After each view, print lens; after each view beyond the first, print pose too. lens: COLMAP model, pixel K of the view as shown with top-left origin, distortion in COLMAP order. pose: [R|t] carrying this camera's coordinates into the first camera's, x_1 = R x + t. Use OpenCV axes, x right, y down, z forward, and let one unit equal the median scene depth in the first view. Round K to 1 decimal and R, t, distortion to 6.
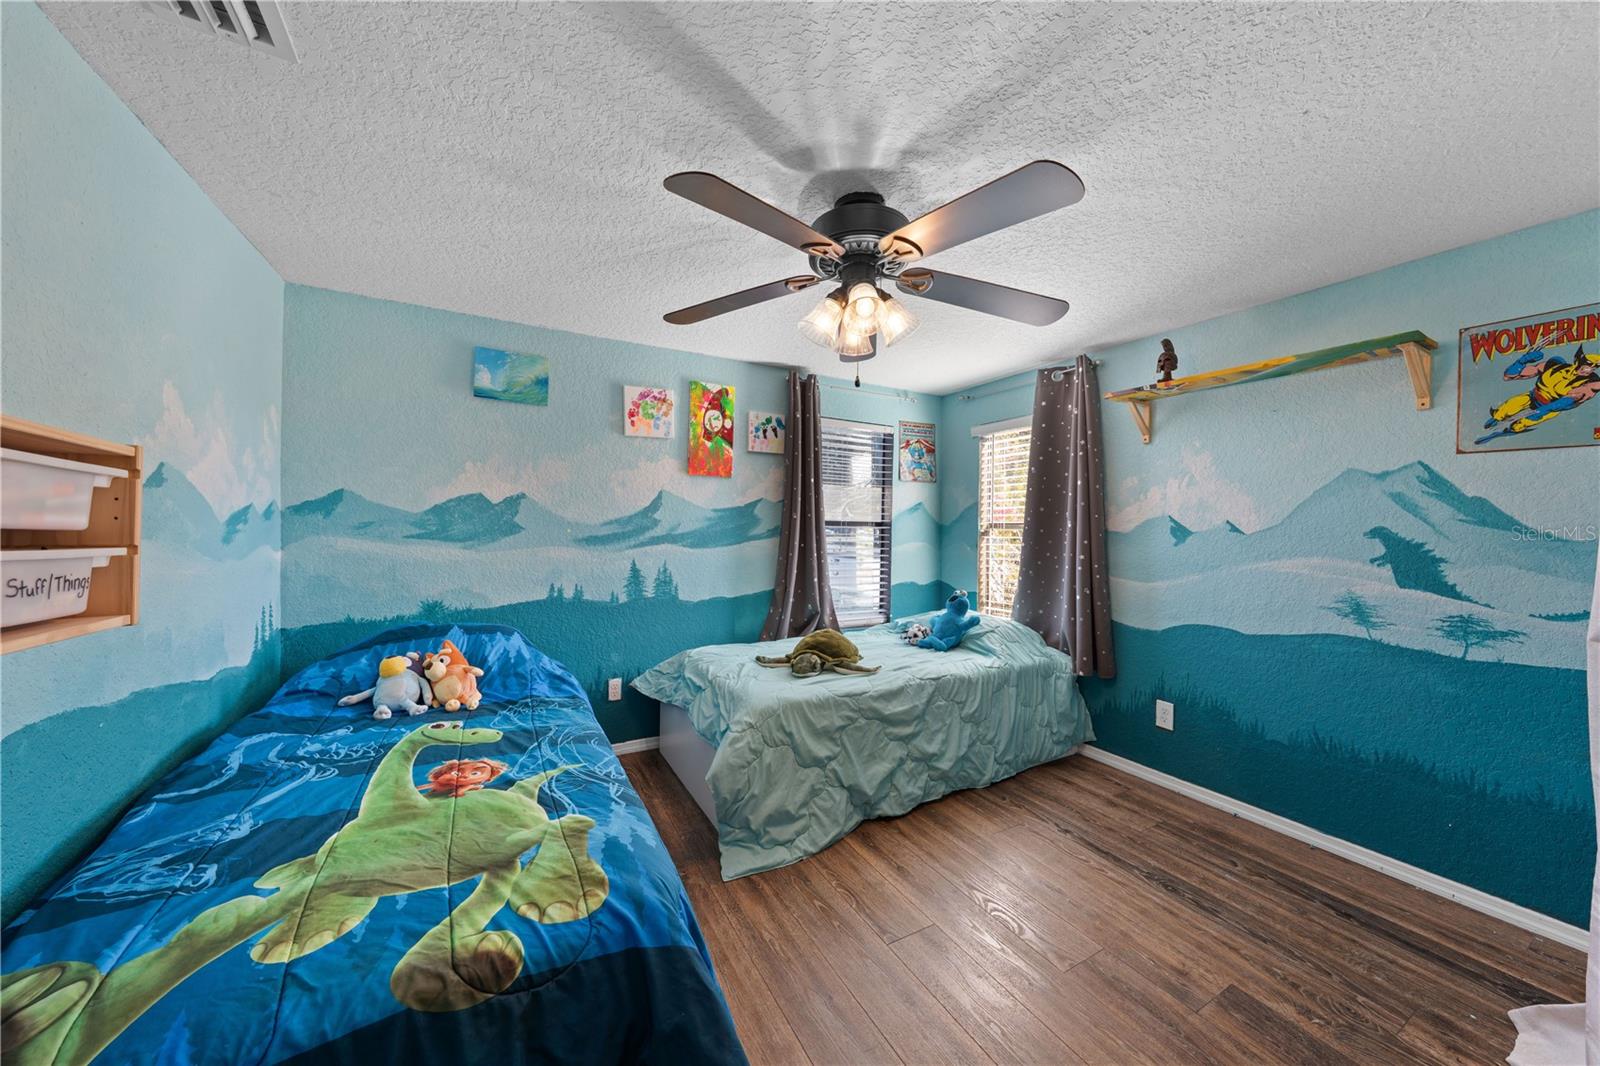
lens RADIAL K [[541.8, 0, 797.3], [0, 541.8, 522.2], [0, 0, 1]] dist [-0.004209, 0.000630]
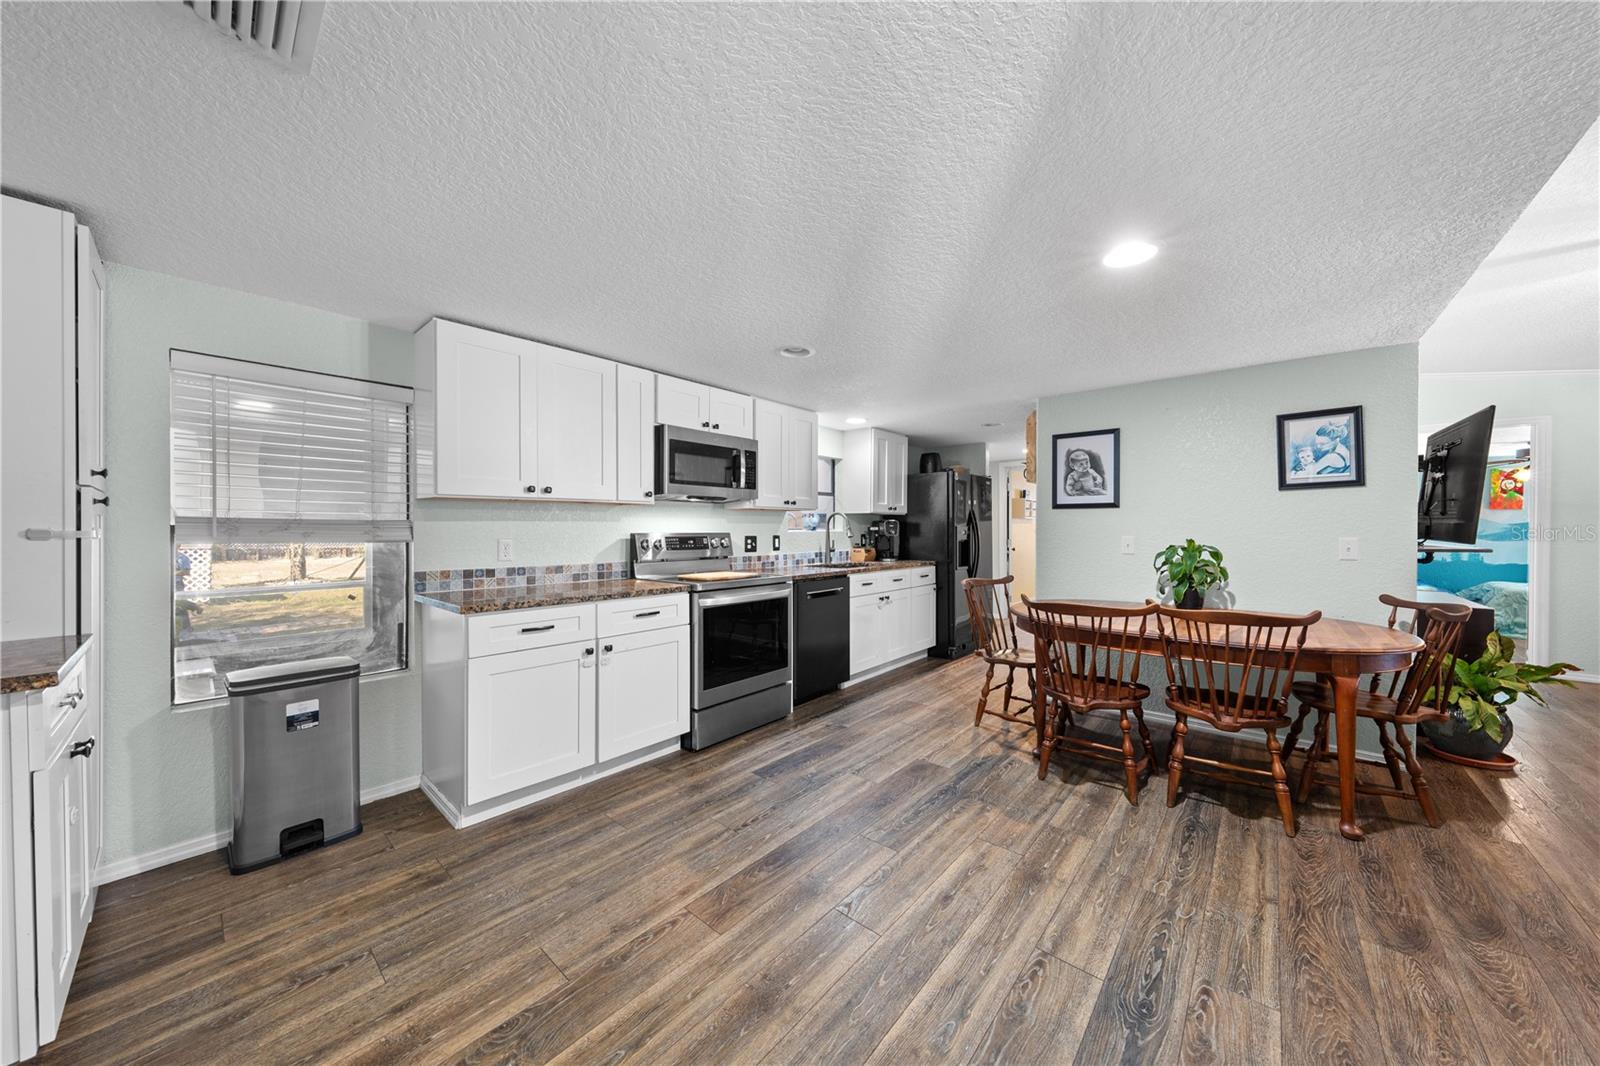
lens RADIAL K [[541.8, 0, 801.8], [0, 541.8, 531.4], [0, 0, 1]] dist [-0.004209, 0.000630]
pose [[0.339201, -0.003418, -0.940708, 1.442525], [0.007694, 0.999970, -0.000859, -0.020202], [0.940683, -0.006946, 0.339217, -3.801388]]
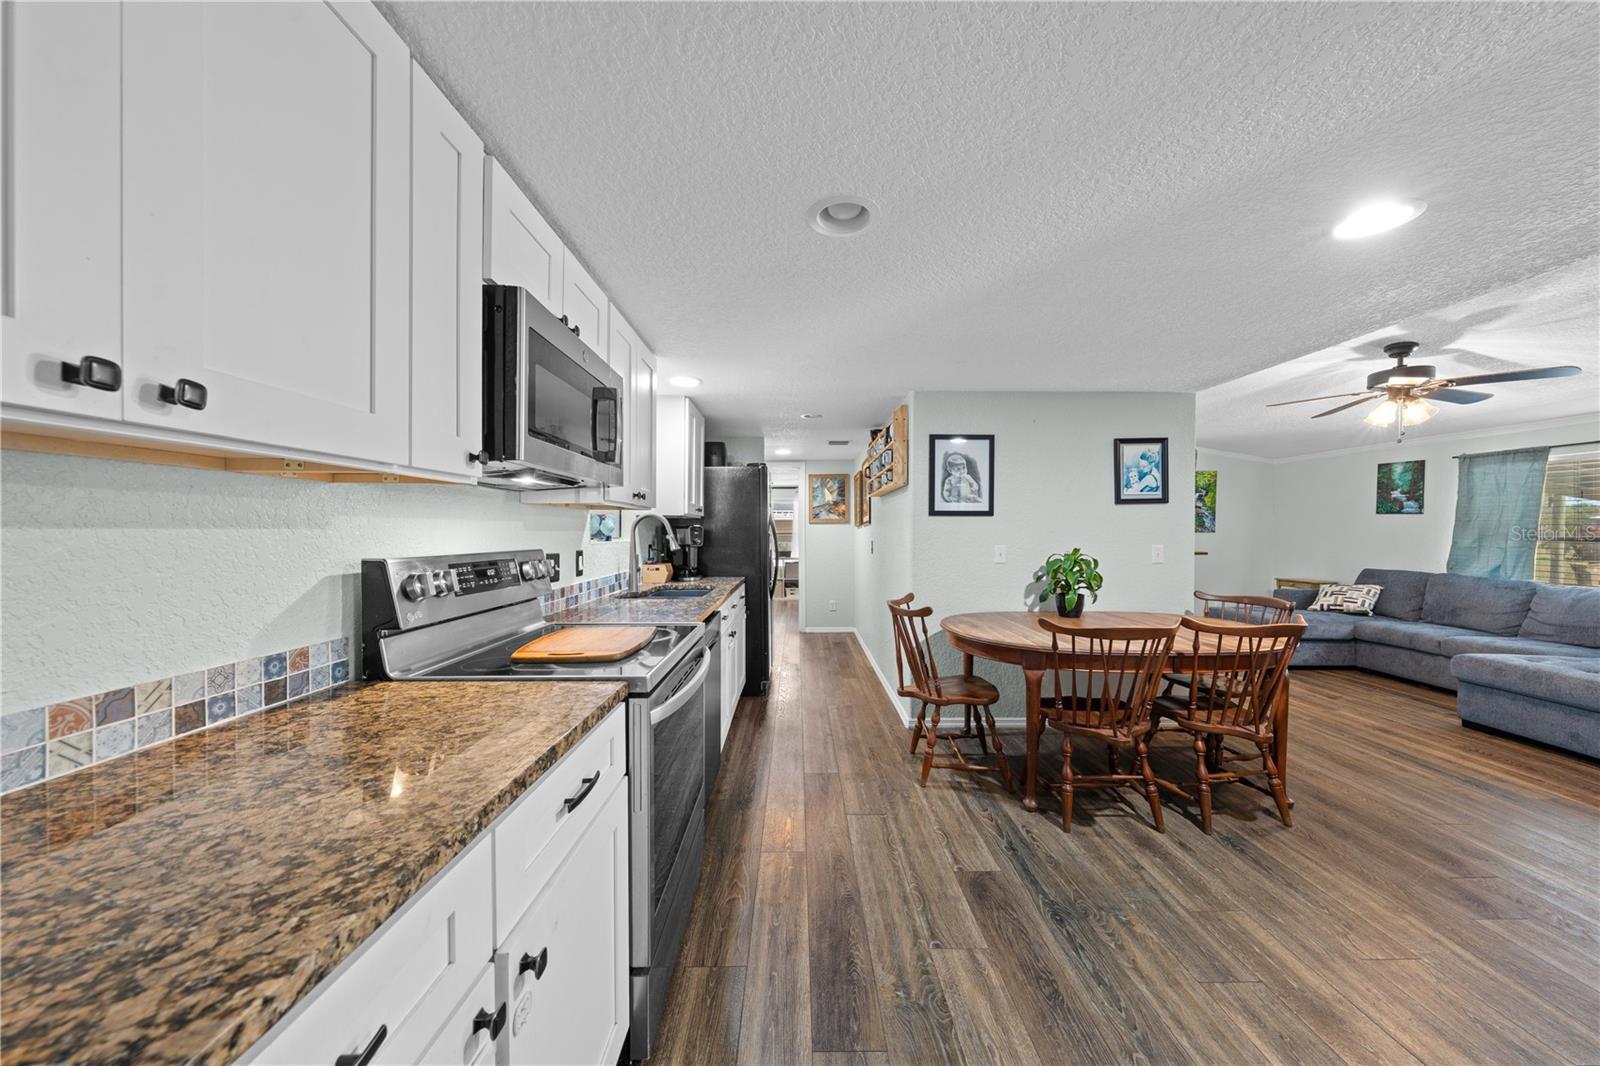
lens RADIAL K [[541.8, 0, 802.8], [0, 541.8, 535.5], [0, 0, 1]] dist [-0.004209, 0.000630]
pose [[0.877393, -0.004014, -0.479756, 0.435327], [0.008750, 0.999933, 0.007636, -0.047670], [0.479693, -0.010897, 0.877369, -4.034415]]
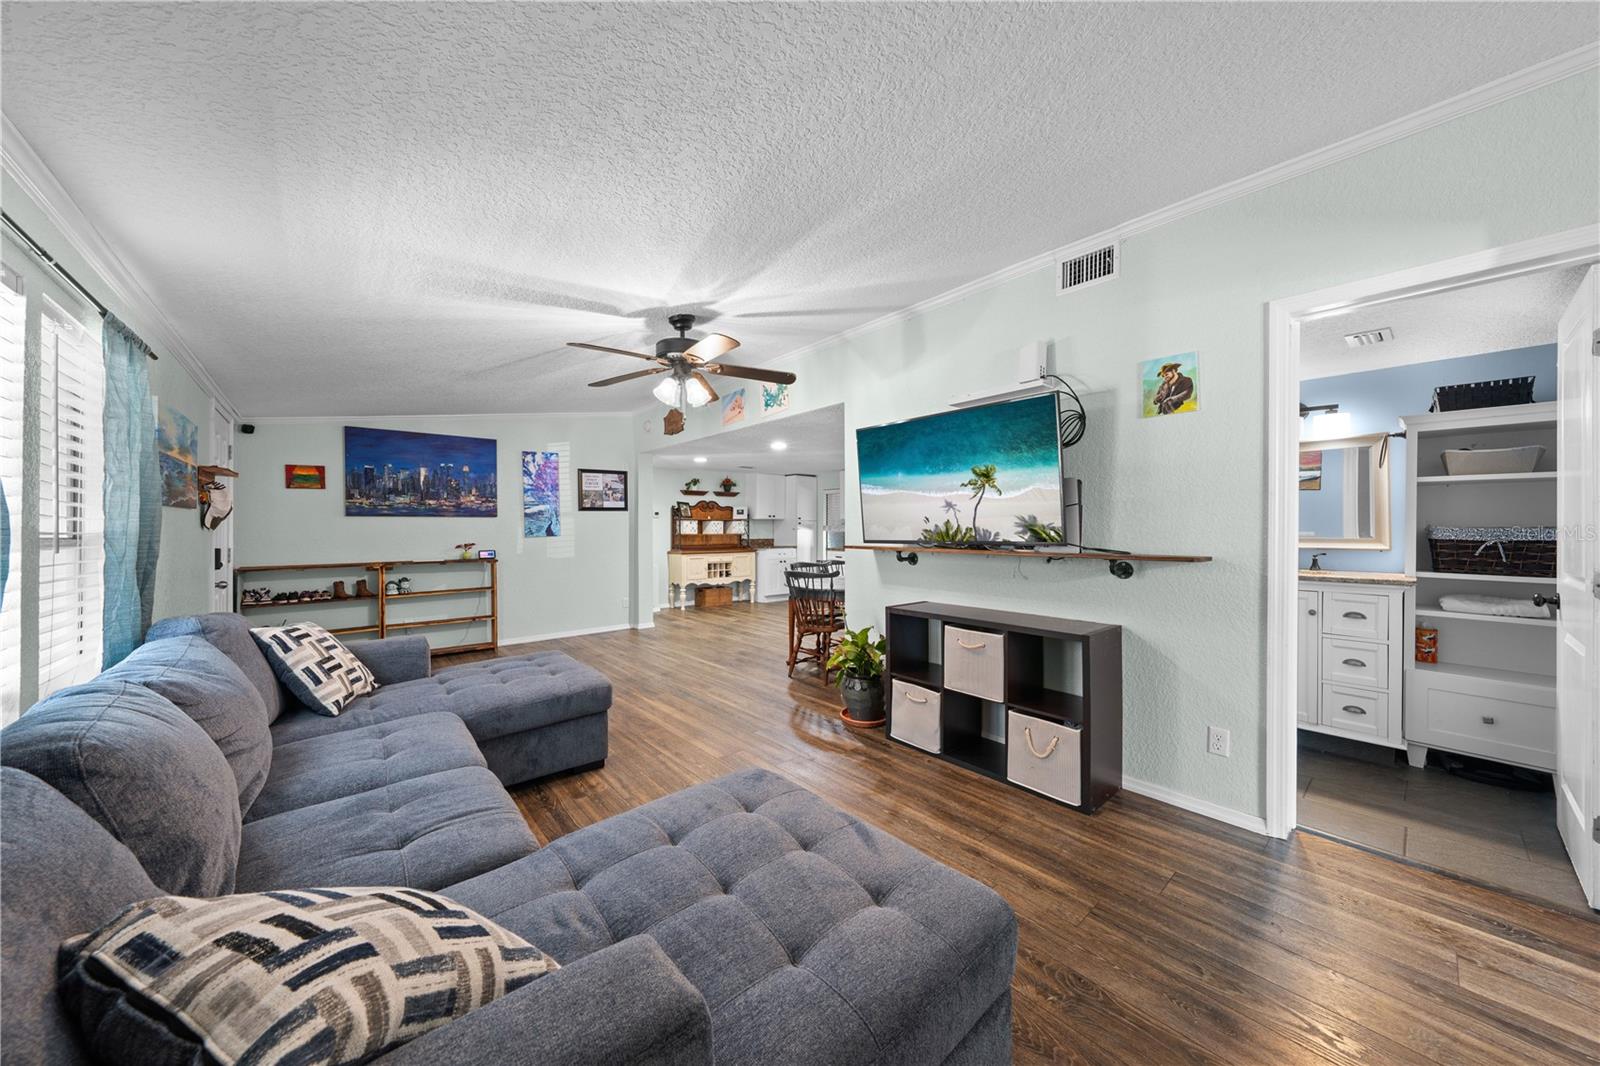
lens RADIAL K [[541.8, 0, 813.6], [0, 541.8, 529.1], [0, 0, 1]] dist [-0.004209, 0.000630]
pose [[-0.975071, -0.006451, -0.221801, 1.251018], [-0.006197, 0.999979, -0.001844, -0.011477], [0.221808, -0.000423, -0.975090, -0.036444]]
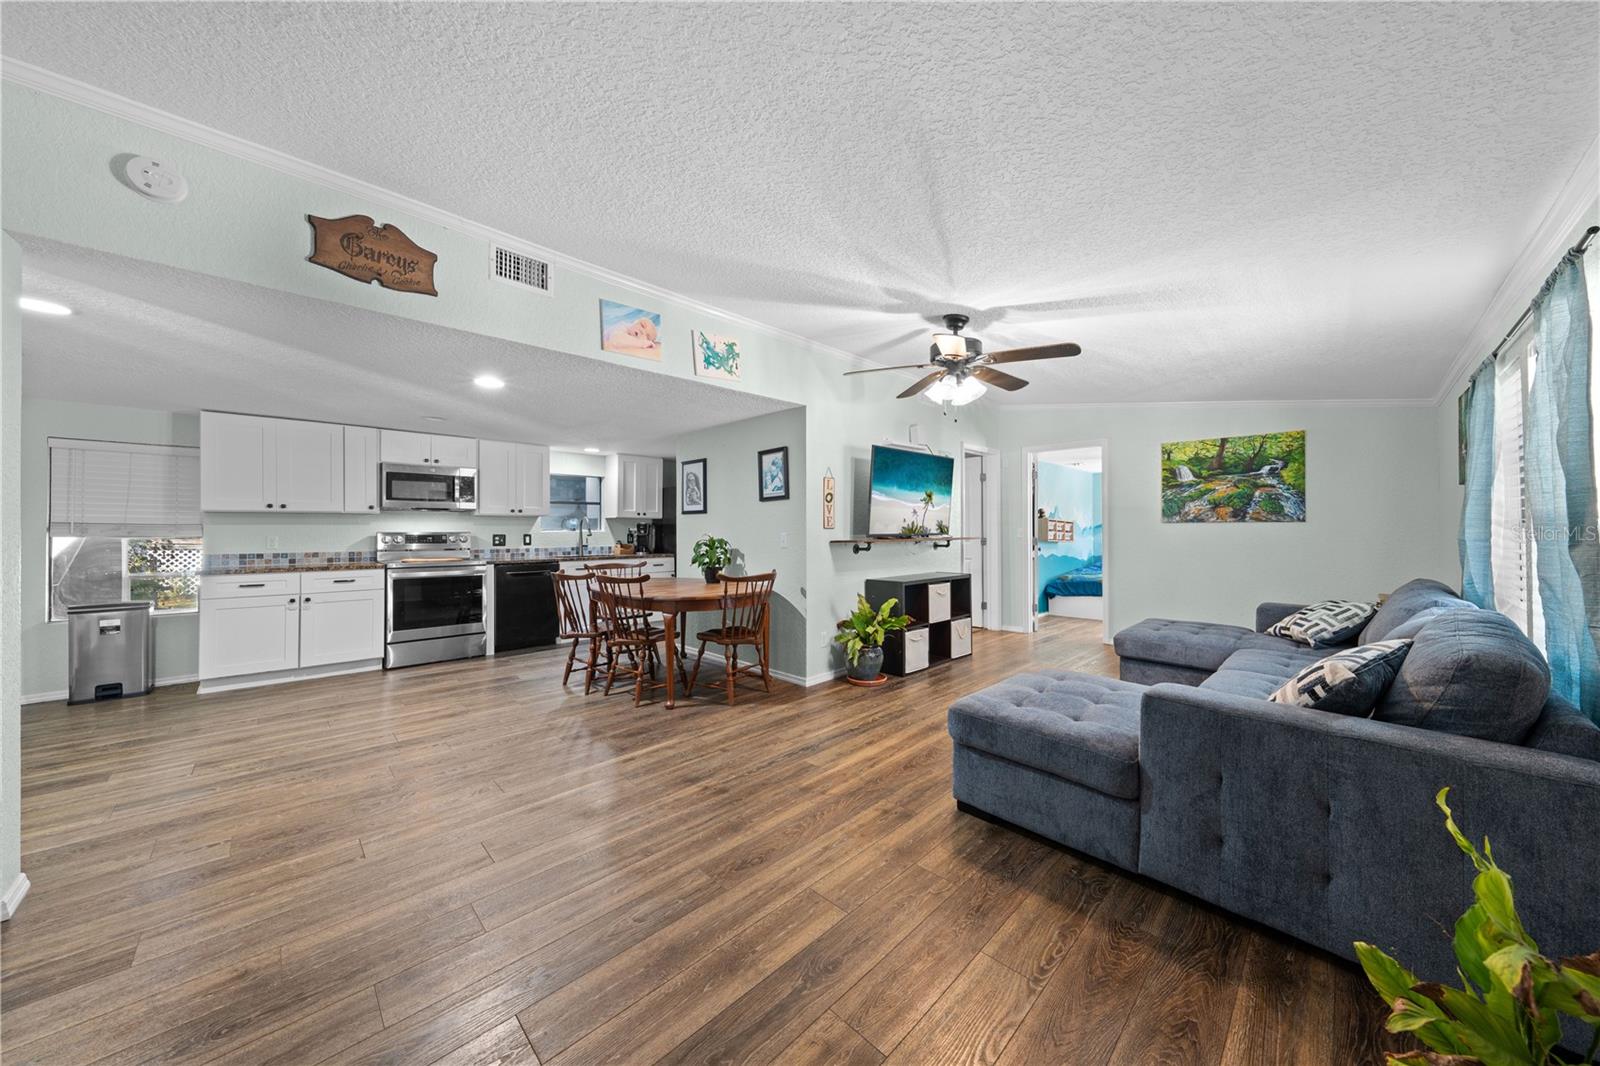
lens RADIAL K [[541.8, 0, 802.6], [0, 541.8, 526.6], [0, 0, 1]] dist [-0.004209, 0.000630]
pose [[0.267892, -0.017714, -0.963286, 2.683256], [0.010740, 0.999824, -0.015399, 0.014237], [0.963389, -0.006220, 0.268035, -2.481816]]
